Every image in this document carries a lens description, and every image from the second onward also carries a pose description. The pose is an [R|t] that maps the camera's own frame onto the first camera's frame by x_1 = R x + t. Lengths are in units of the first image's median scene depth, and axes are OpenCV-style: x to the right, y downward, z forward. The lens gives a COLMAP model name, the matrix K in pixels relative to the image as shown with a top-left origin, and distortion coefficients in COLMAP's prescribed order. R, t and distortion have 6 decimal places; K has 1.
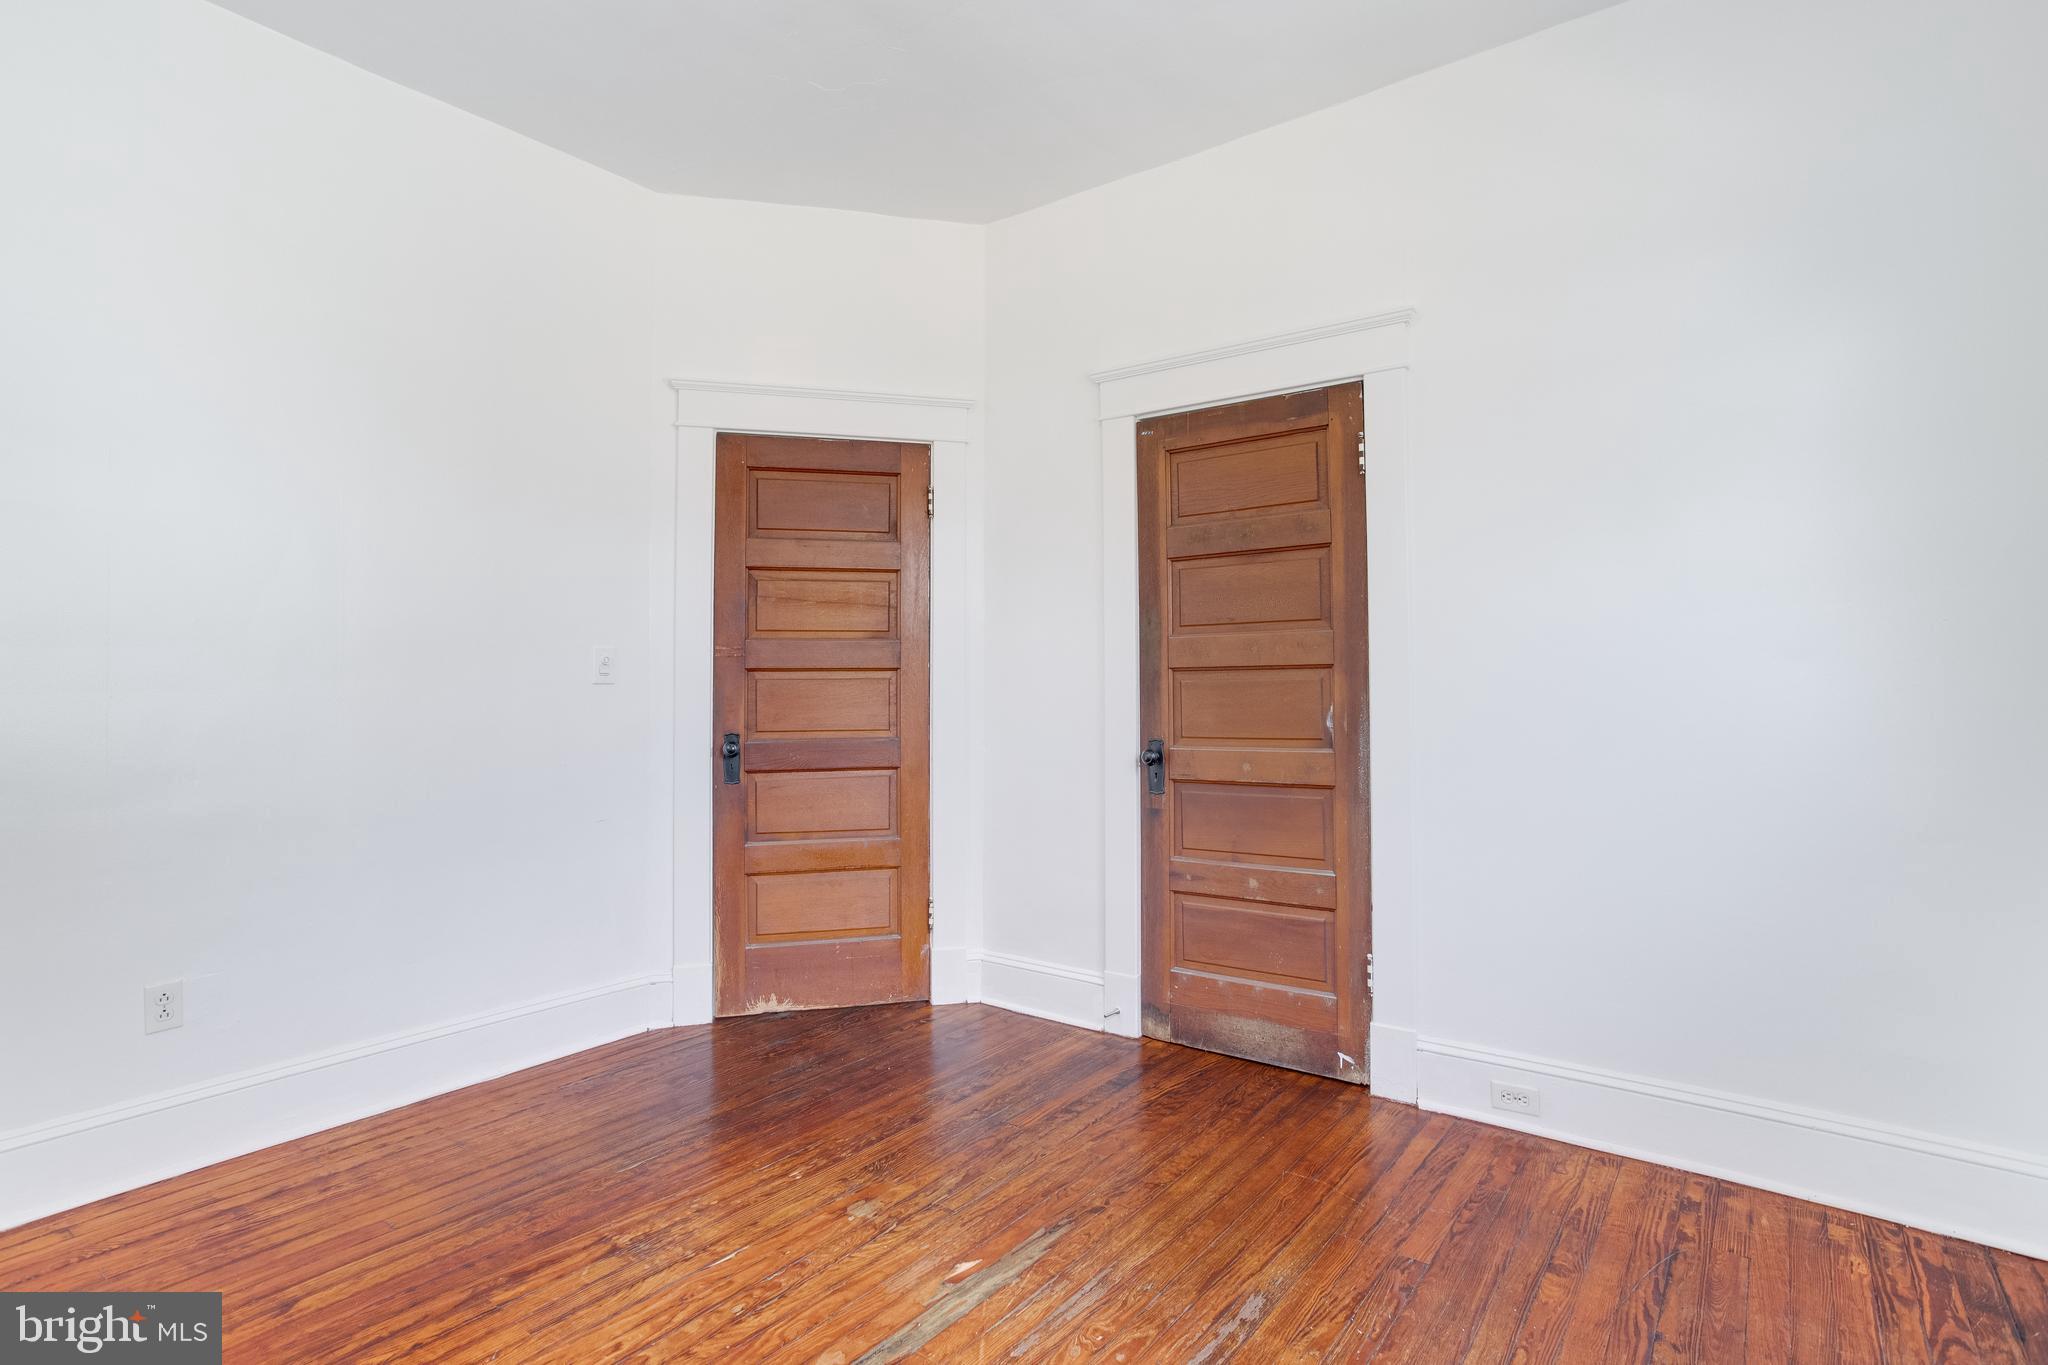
lens RADIAL K [[1024.0, 0, 1028.4], [0, 1024.0, 668.8], [0, 0, 1]] dist [-0.011799, 0.001449]
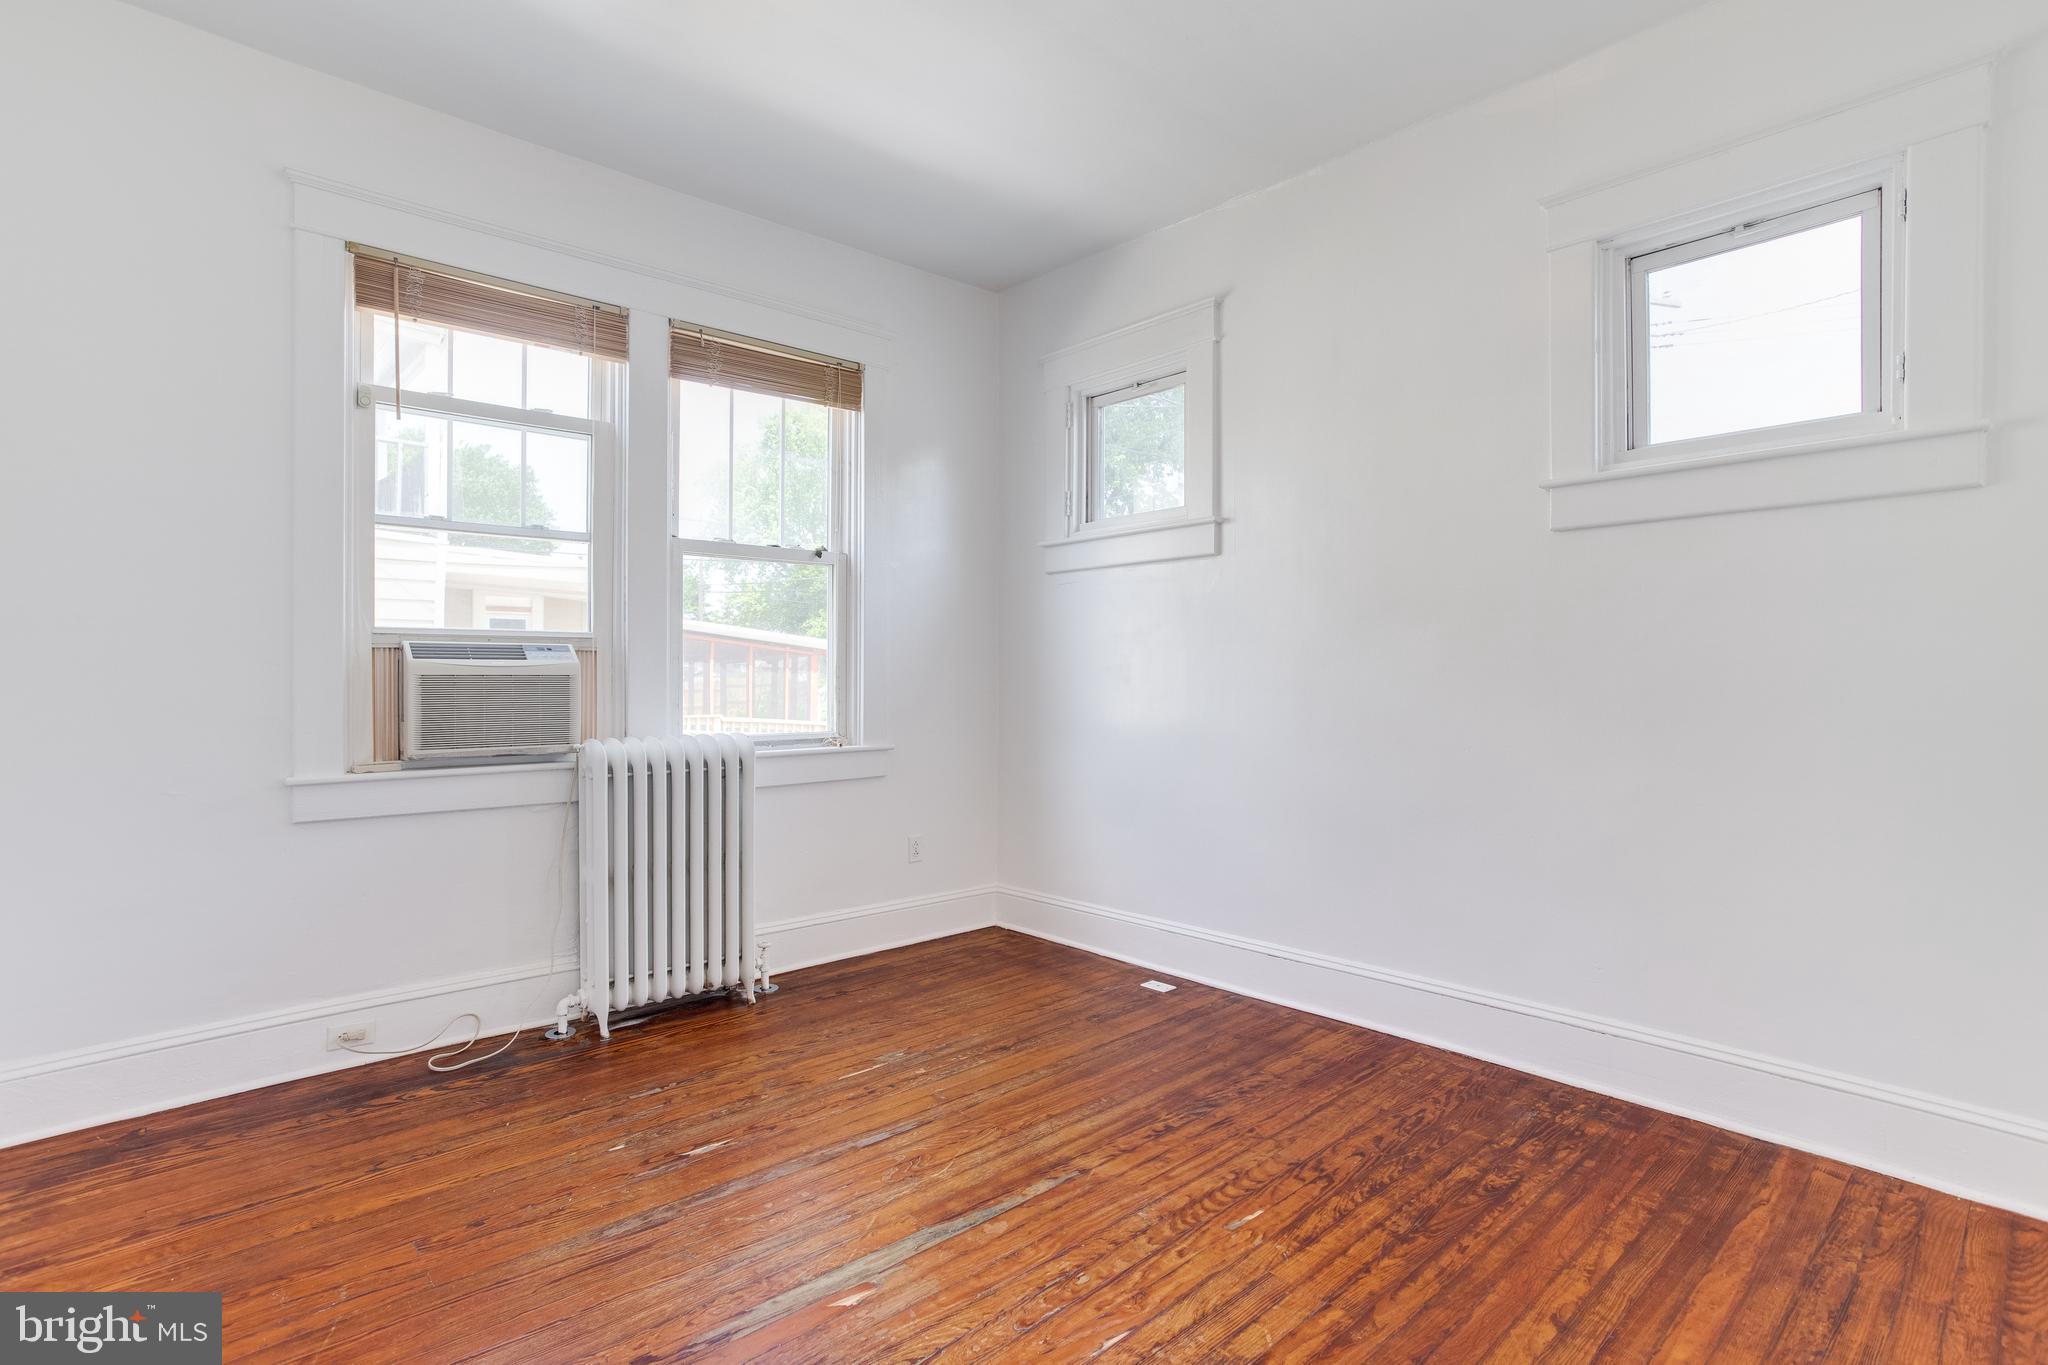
lens RADIAL K [[1024.0, 0, 1033.5], [0, 1024.0, 661.9], [0, 0, 1]] dist [-0.011799, 0.001449]
pose [[-0.985034, 0.005542, 0.172272, -0.407630], [0.000837, 0.999625, -0.027374, 0.039135], [-0.172359, -0.026820, -0.984669, 1.990033]]
